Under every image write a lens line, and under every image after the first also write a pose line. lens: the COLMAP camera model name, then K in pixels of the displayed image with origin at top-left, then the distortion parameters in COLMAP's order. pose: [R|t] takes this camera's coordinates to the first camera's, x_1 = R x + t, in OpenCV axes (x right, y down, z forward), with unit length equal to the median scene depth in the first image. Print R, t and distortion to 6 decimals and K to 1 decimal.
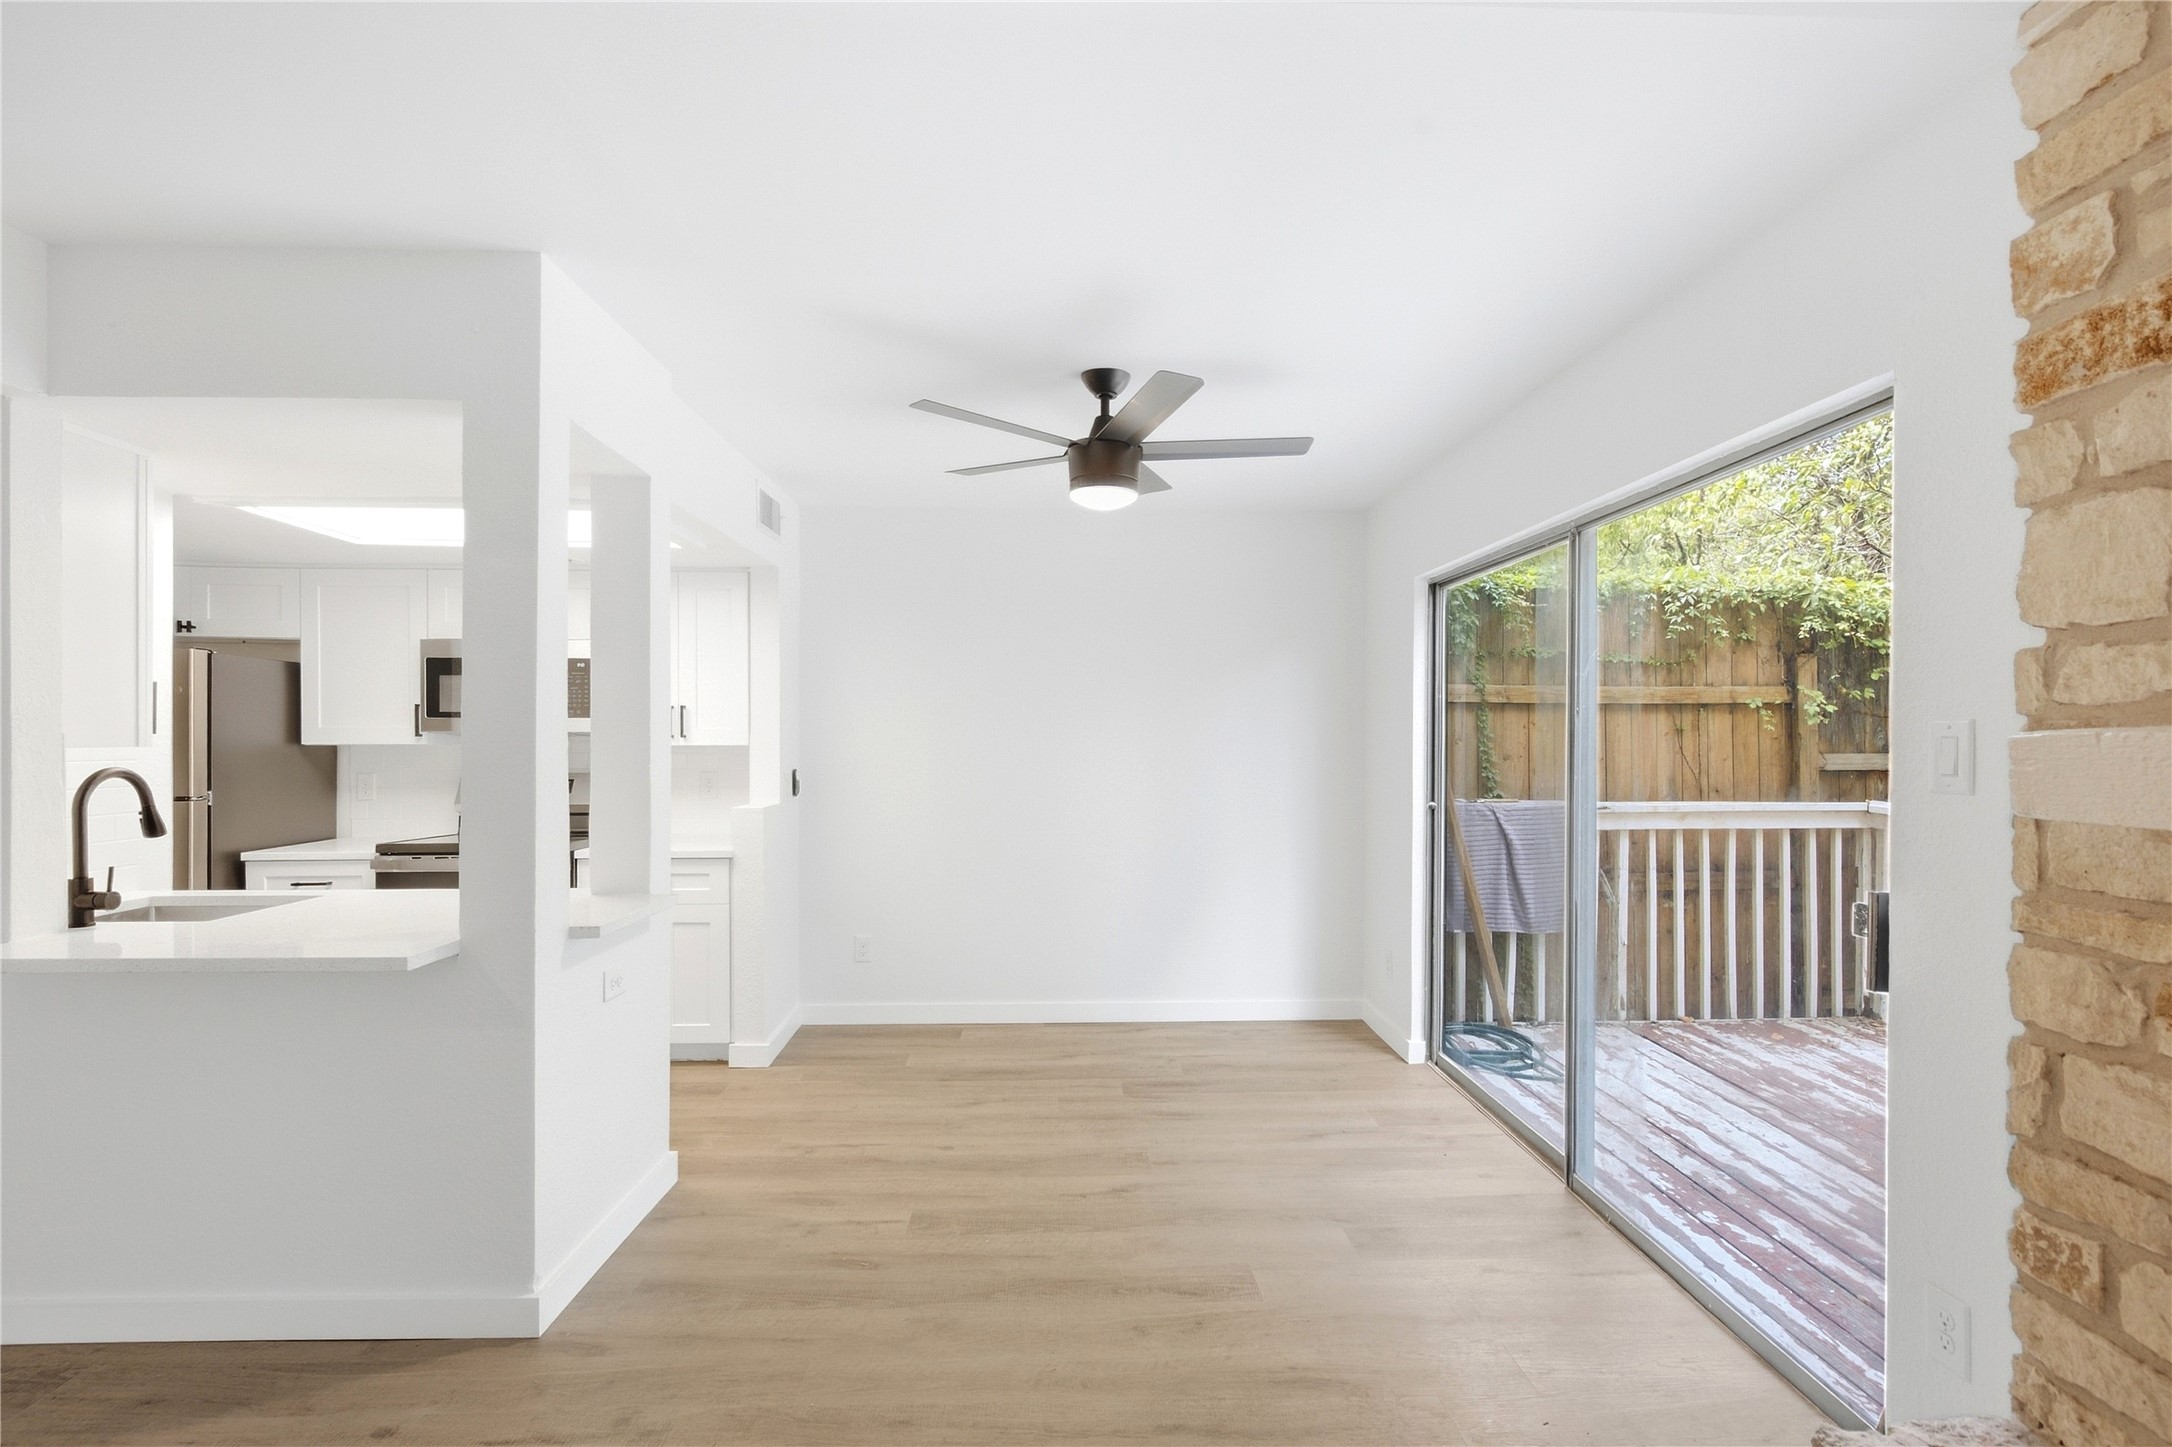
lens RADIAL K [[1017.1, 0, 1083.5], [0, 1017.1, 746.0], [0, 0, 1]] dist [-0.003585, -0.000365]
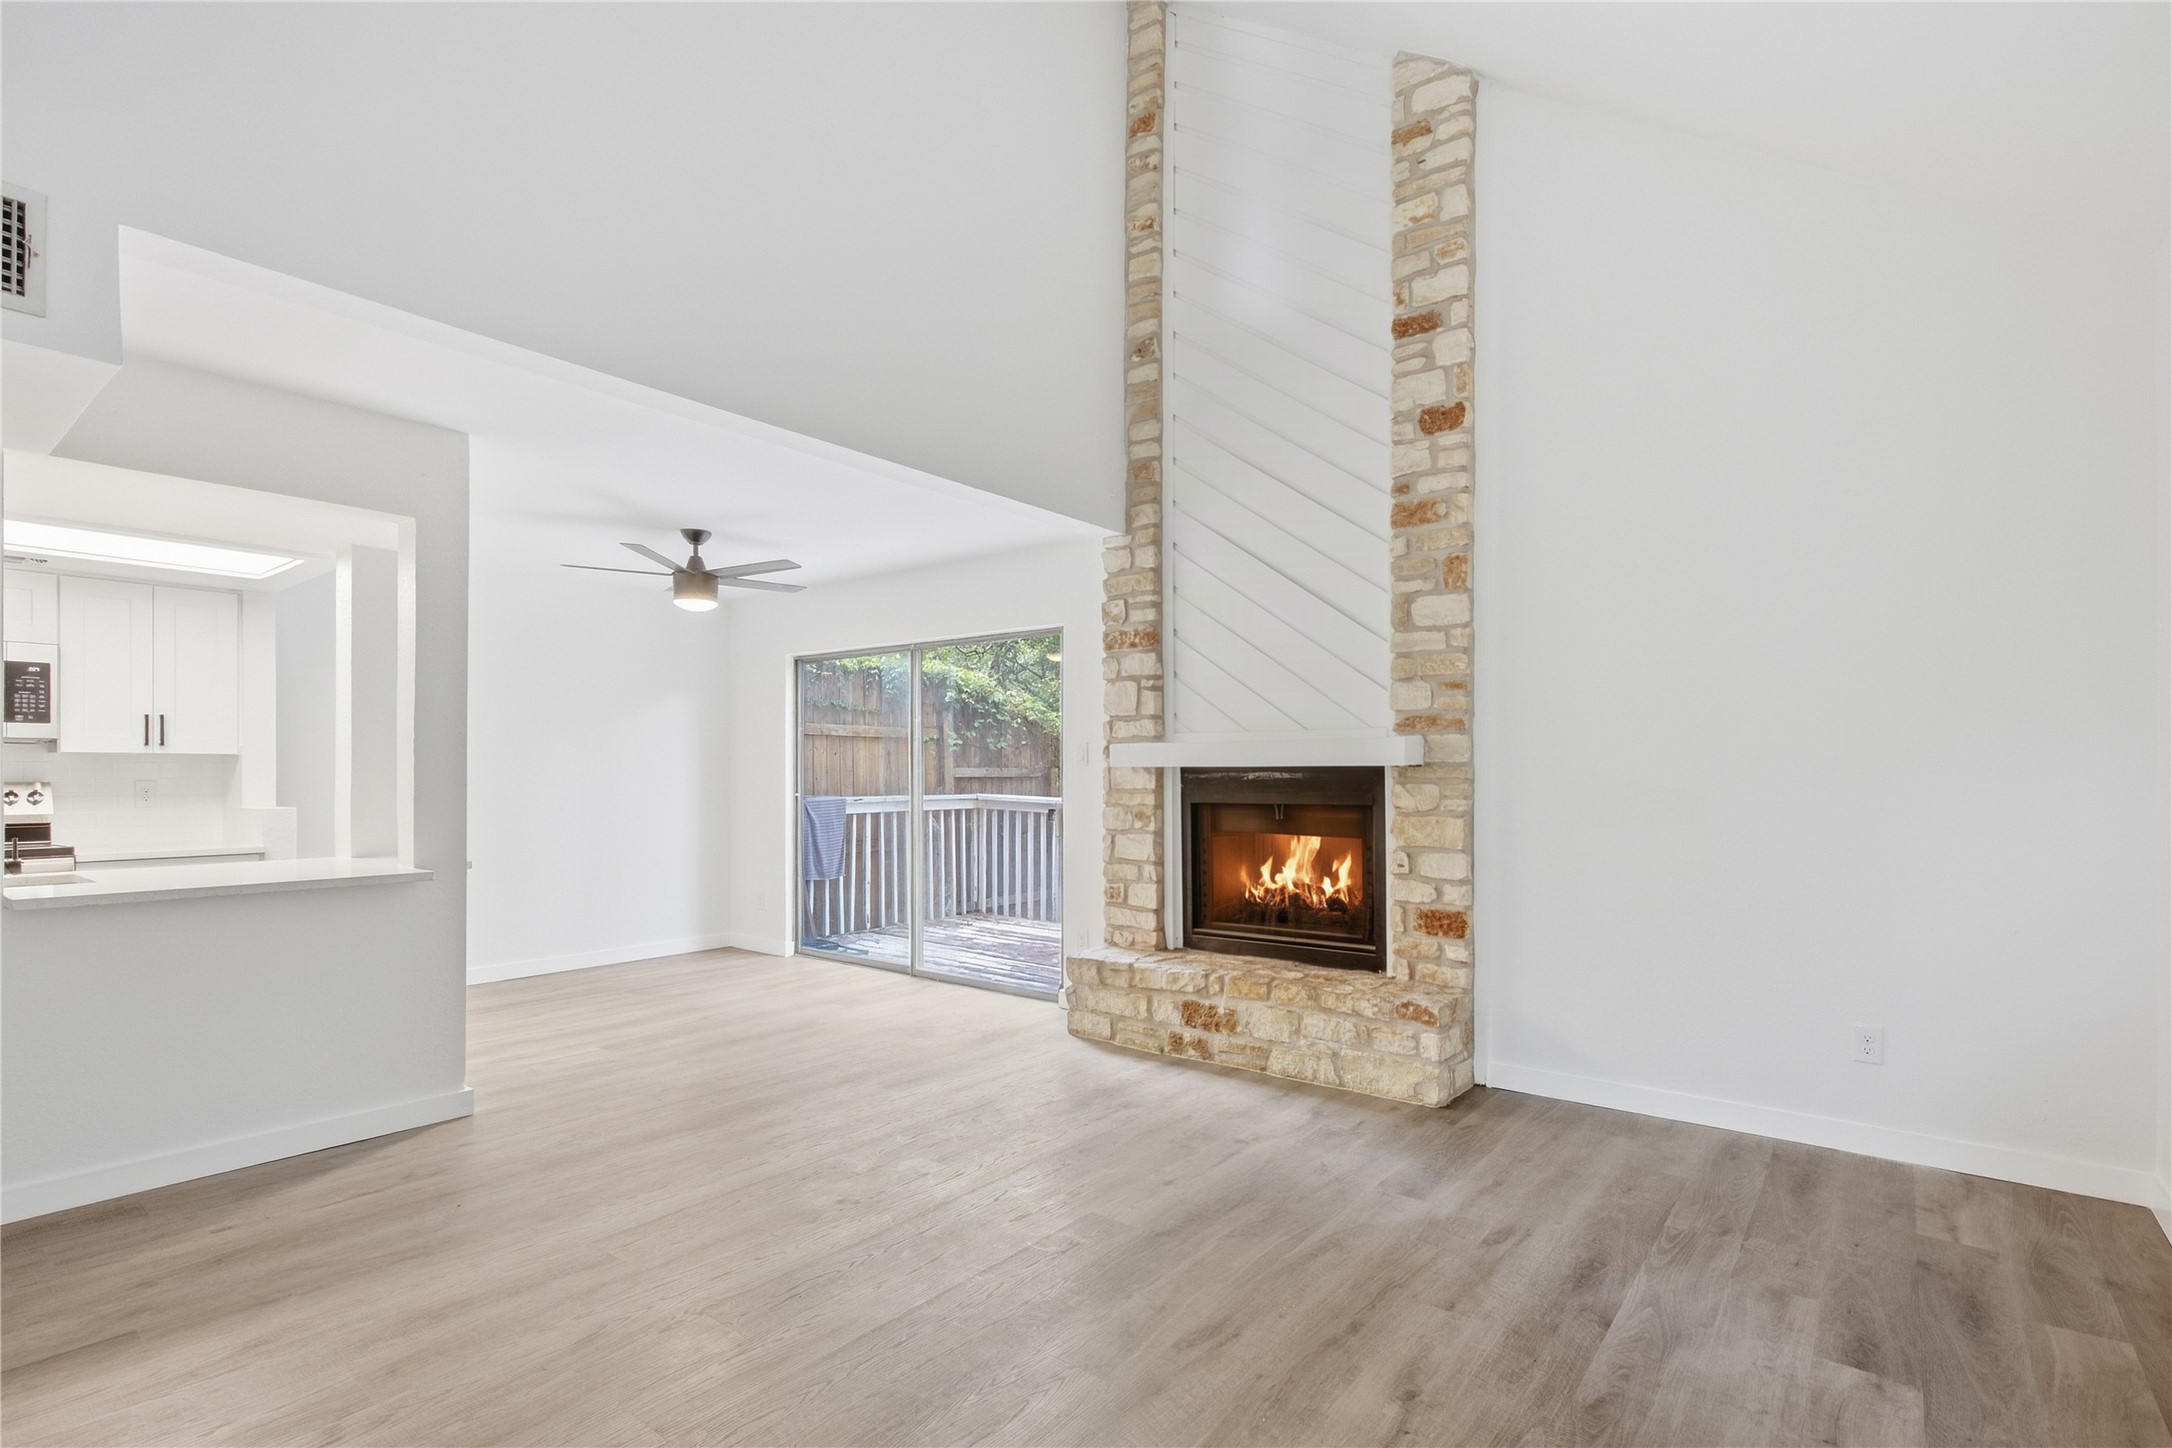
lens RADIAL K [[1017.2, 0, 1083.1], [0, 1017.2, 771.1], [0, 0, 1]] dist [-0.002004, 0.000177]
pose [[0.651277, -0.000386, 0.758840, -0.806078], [0.006701, 0.999964, -0.005243, 0.042181], [-0.758810, 0.008500, 0.651256, -0.552496]]
